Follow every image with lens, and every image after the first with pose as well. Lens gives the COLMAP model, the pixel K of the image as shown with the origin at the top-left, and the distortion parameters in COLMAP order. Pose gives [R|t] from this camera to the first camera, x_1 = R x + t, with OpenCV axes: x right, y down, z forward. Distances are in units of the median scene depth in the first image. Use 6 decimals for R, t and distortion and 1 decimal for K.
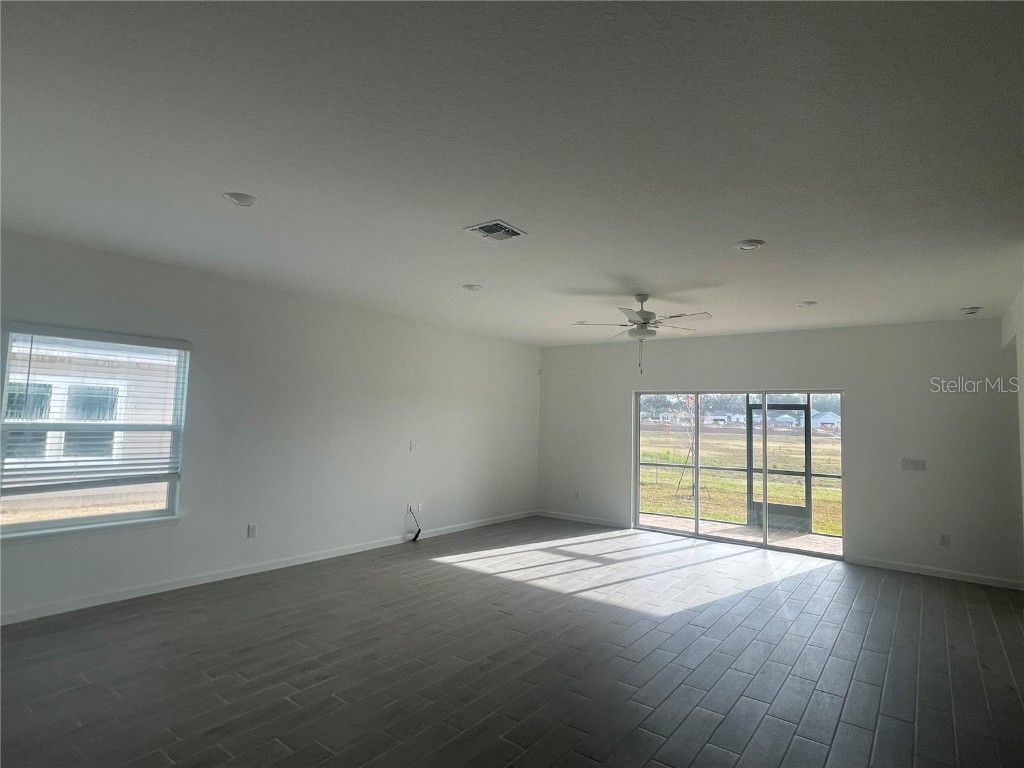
lens RADIAL K [[545.0, 0, 512.0], [0, 545.0, 384.0], [0, 0, 1]] dist [0.003871, 0.000471]
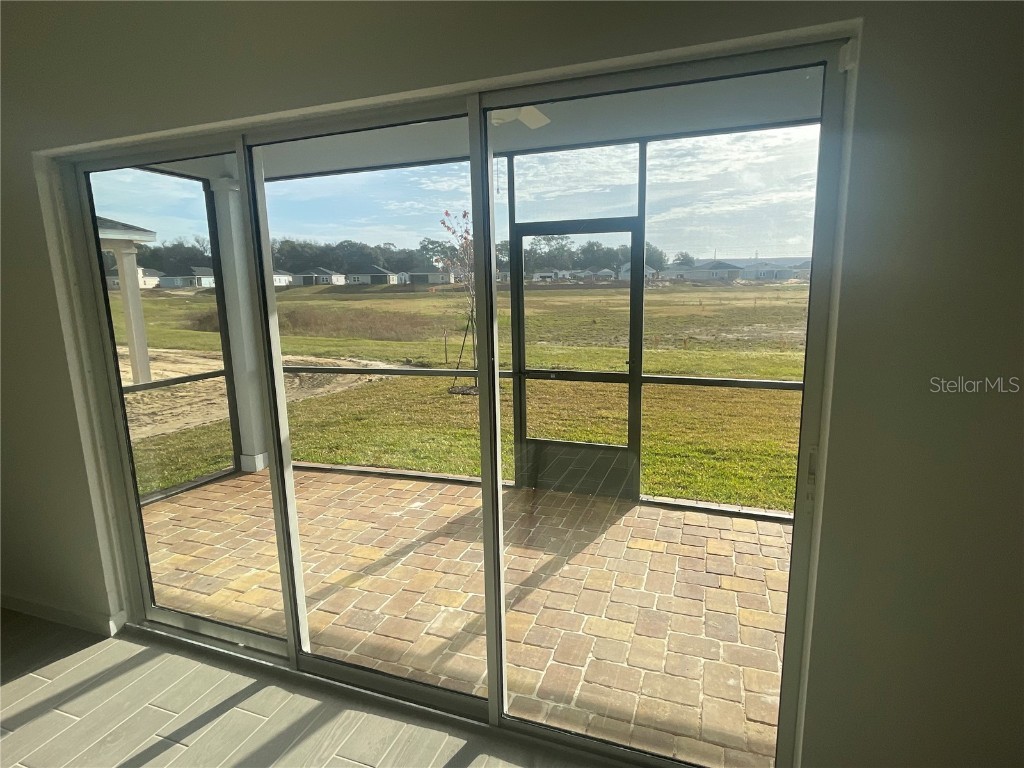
lens RADIAL K [[545.0, 0, 512.0], [0, 545.0, 384.0], [0, 0, 1]] dist [0.003871, 0.000471]
pose [[0.955222, -0.100508, 0.278298, 0.276419], [0.028758, 0.967624, 0.250751, 0.046178], [-0.294490, -0.231520, 0.927186, 0.528454]]
